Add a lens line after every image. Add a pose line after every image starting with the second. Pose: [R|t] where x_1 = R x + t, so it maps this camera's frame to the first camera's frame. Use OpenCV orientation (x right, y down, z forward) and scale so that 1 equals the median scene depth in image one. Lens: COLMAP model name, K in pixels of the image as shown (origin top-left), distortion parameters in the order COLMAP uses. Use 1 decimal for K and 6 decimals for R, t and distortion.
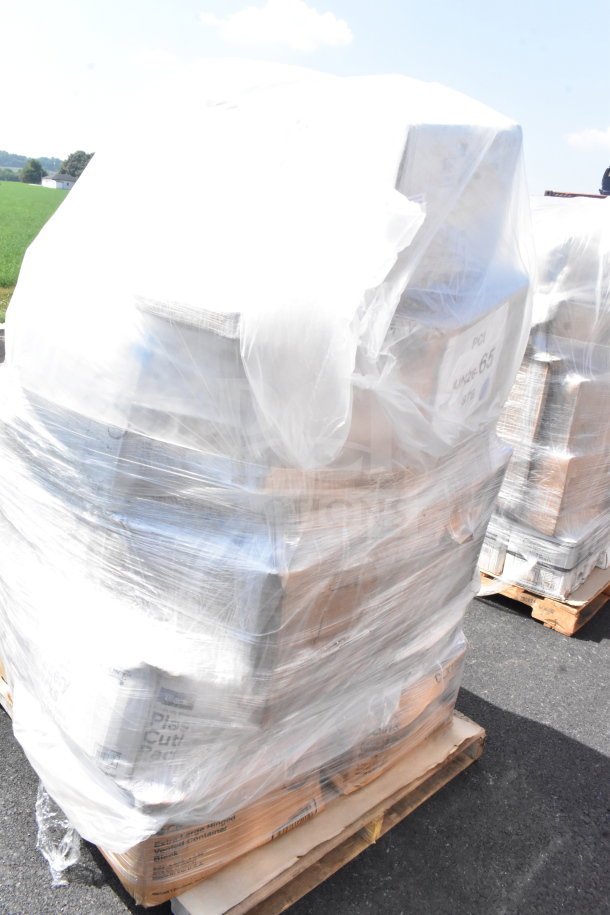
lens RADIAL K [[707.0, 0, 304.6], [0, 707.0, 457.9], [0, 0, 1]] dist [-0.068344, -0.001246]
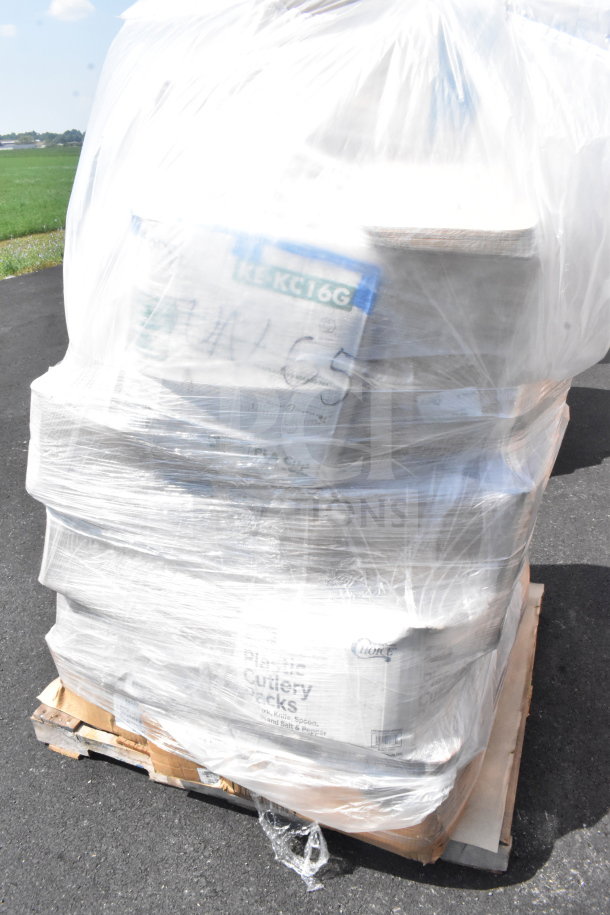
lens RADIAL K [[707.0, 0, 305.1], [0, 707.0, 456.4], [0, 0, 1]] dist [-0.068344, -0.001246]
pose [[0.903128, -0.297396, 0.309701, -0.554413], [0.260406, 0.952873, 0.155637, -0.105337], [-0.341391, -0.059912, 0.938010, 0.175863]]
